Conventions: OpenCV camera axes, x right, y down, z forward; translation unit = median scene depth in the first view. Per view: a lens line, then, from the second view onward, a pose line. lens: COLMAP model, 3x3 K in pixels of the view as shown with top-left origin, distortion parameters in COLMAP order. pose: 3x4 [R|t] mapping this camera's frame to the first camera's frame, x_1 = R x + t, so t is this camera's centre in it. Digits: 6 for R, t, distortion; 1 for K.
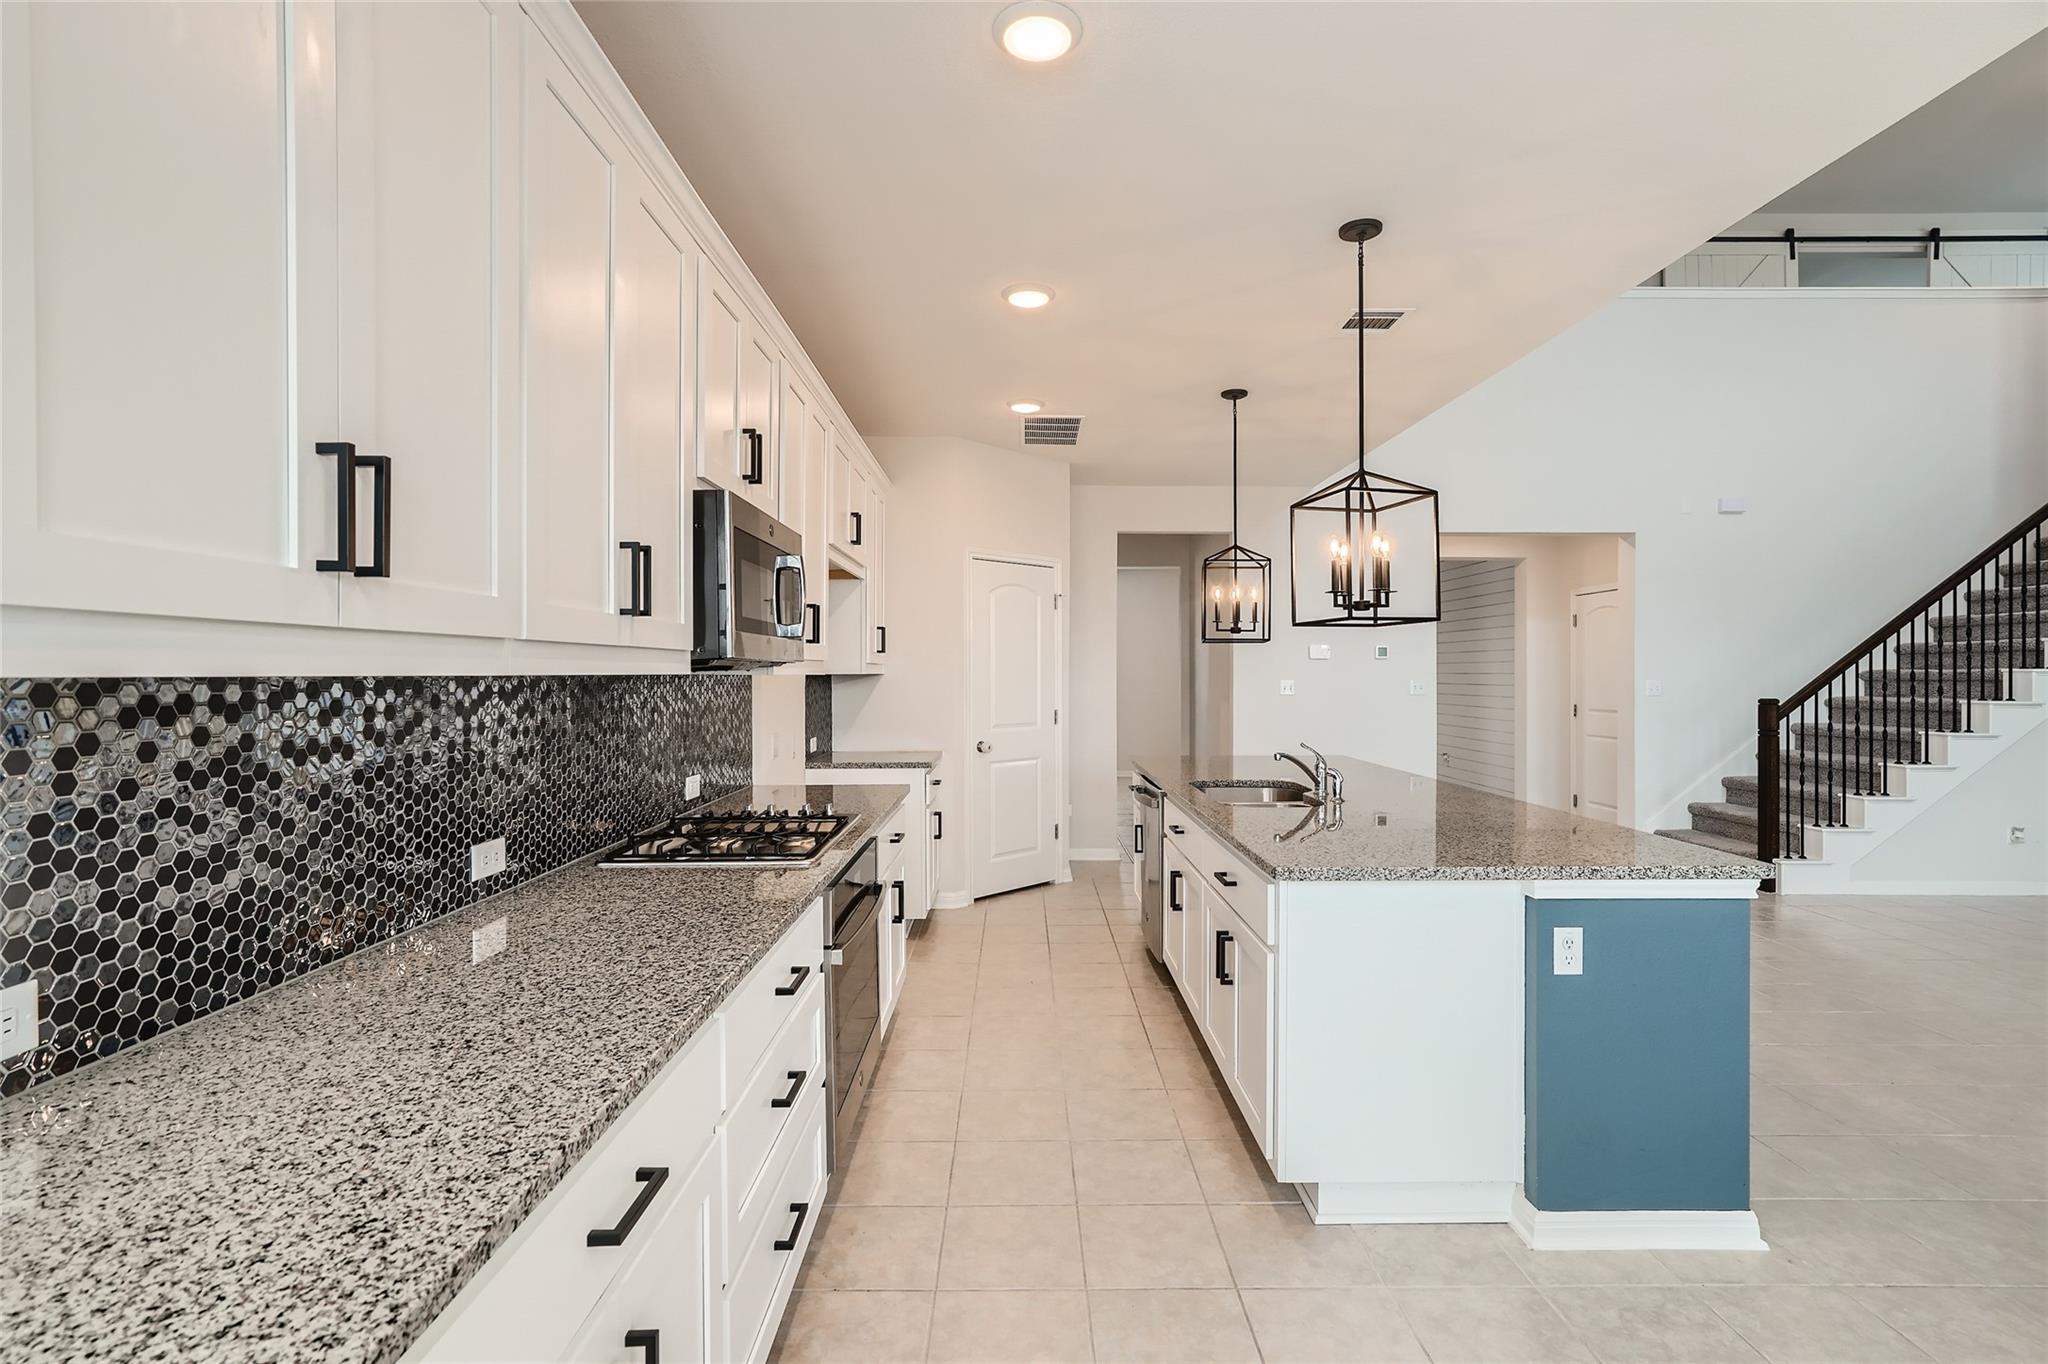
lens RADIAL K [[934.5, 0, 1013.1], [0, 934.5, 678.6], [0, 0, 1]] dist [0.001033, 0.001059]
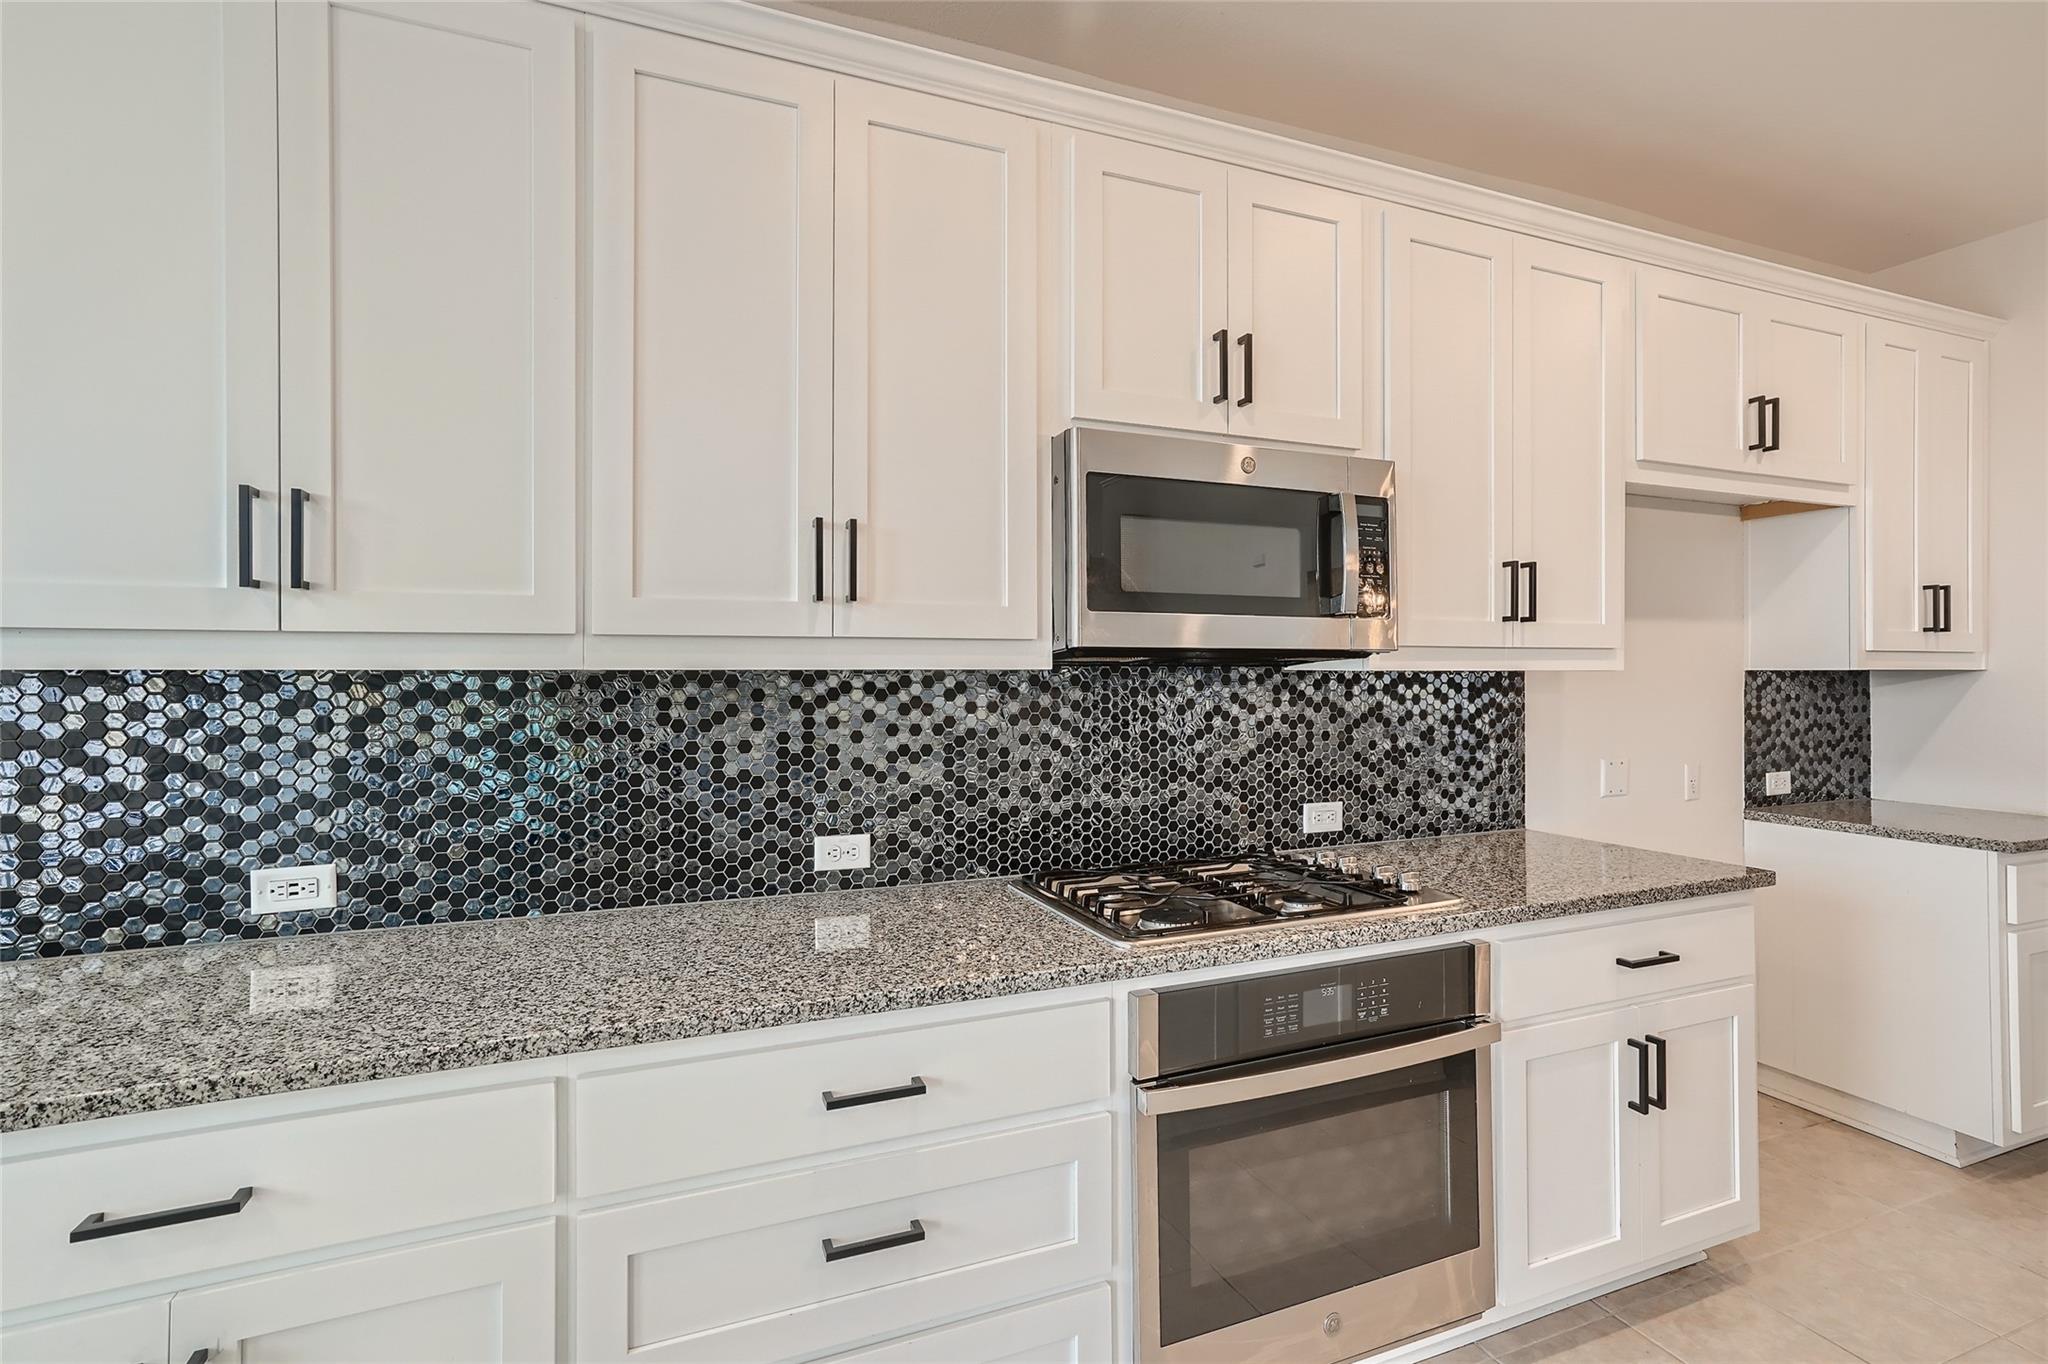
lens RADIAL K [[934.5, 0, 1013.1], [0, 934.5, 678.6], [0, 0, 1]] dist [0.001033, 0.001059]
pose [[0.362008, 0.002640, -0.932171, 0.630924], [-0.003639, 0.999992, 0.001419, 0.003983], [0.932168, 0.002879, 0.362015, 1.138829]]
